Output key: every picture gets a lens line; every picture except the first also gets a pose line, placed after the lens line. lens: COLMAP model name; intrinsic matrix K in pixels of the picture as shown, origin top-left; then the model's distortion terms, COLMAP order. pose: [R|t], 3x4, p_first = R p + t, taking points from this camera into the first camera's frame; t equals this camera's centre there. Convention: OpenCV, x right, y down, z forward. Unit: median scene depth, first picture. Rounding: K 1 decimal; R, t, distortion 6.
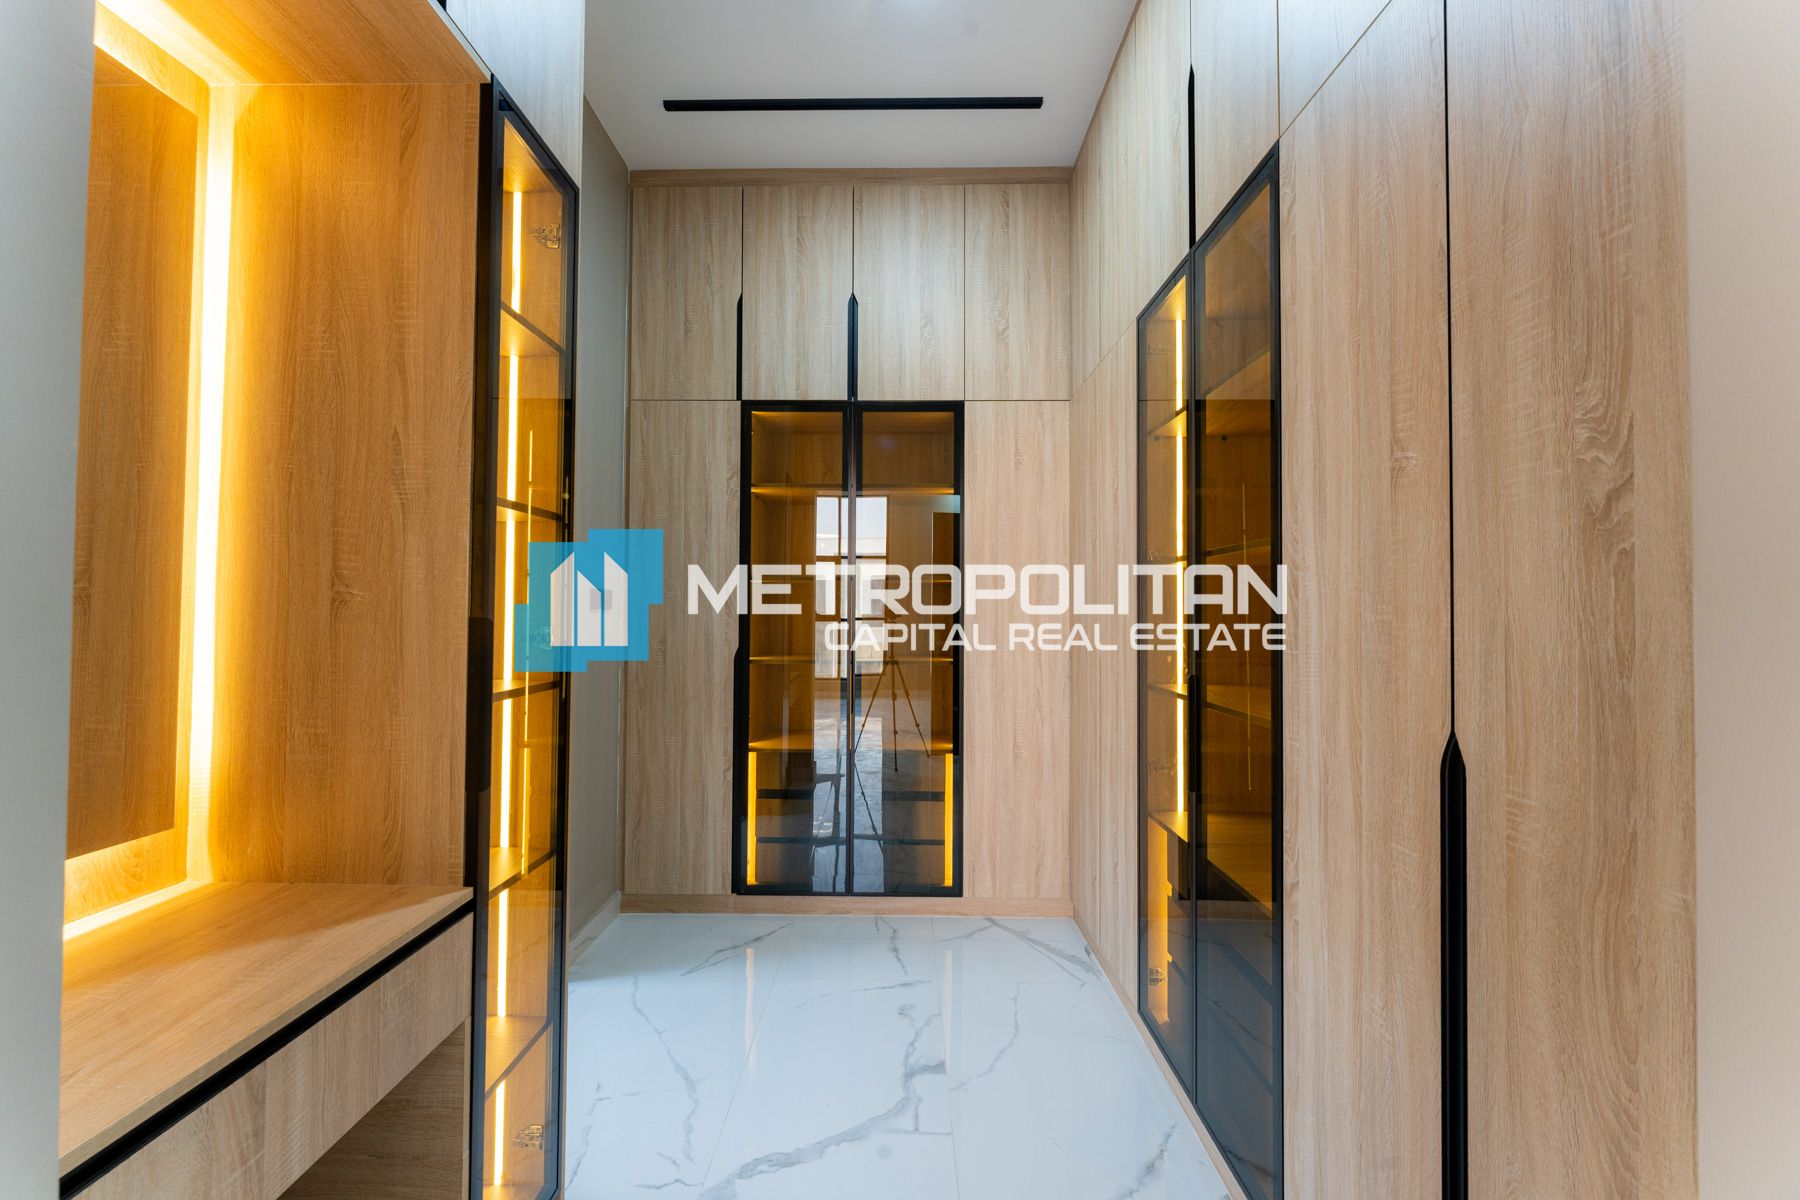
lens RADIAL K [[739.6, 0, 900.0], [0, 739.6, 605.3], [0, 0, 1]] dist [-0.000954, -0.000462]
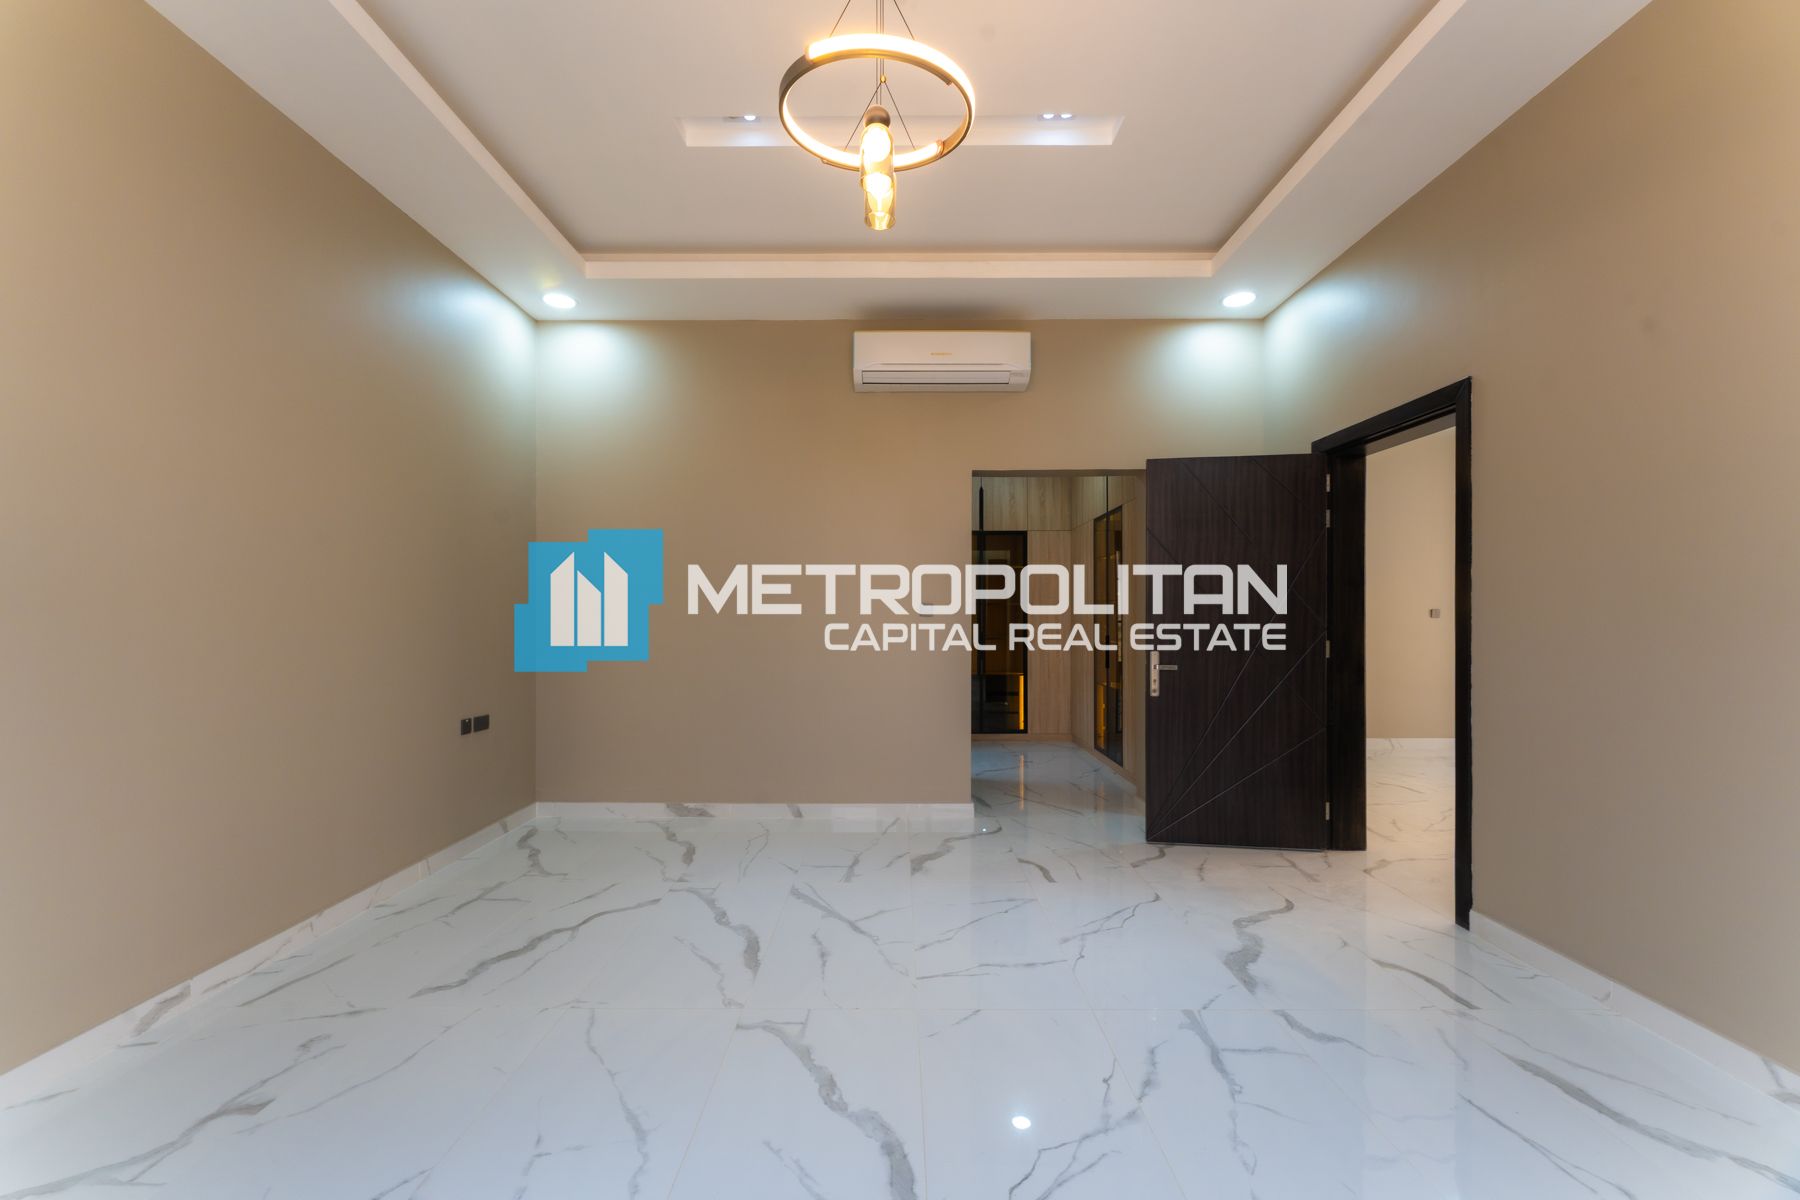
lens RADIAL K [[739.6, 0, 897.5], [0, 739.6, 605.0], [0, 0, 1]] dist [-0.000954, -0.000462]
pose [[0.999987, -0.003799, 0.003301, -0.350456], [0.003803, 0.999992, -0.001379, -0.028649], [-0.003296, 0.001392, 0.999994, -1.439026]]
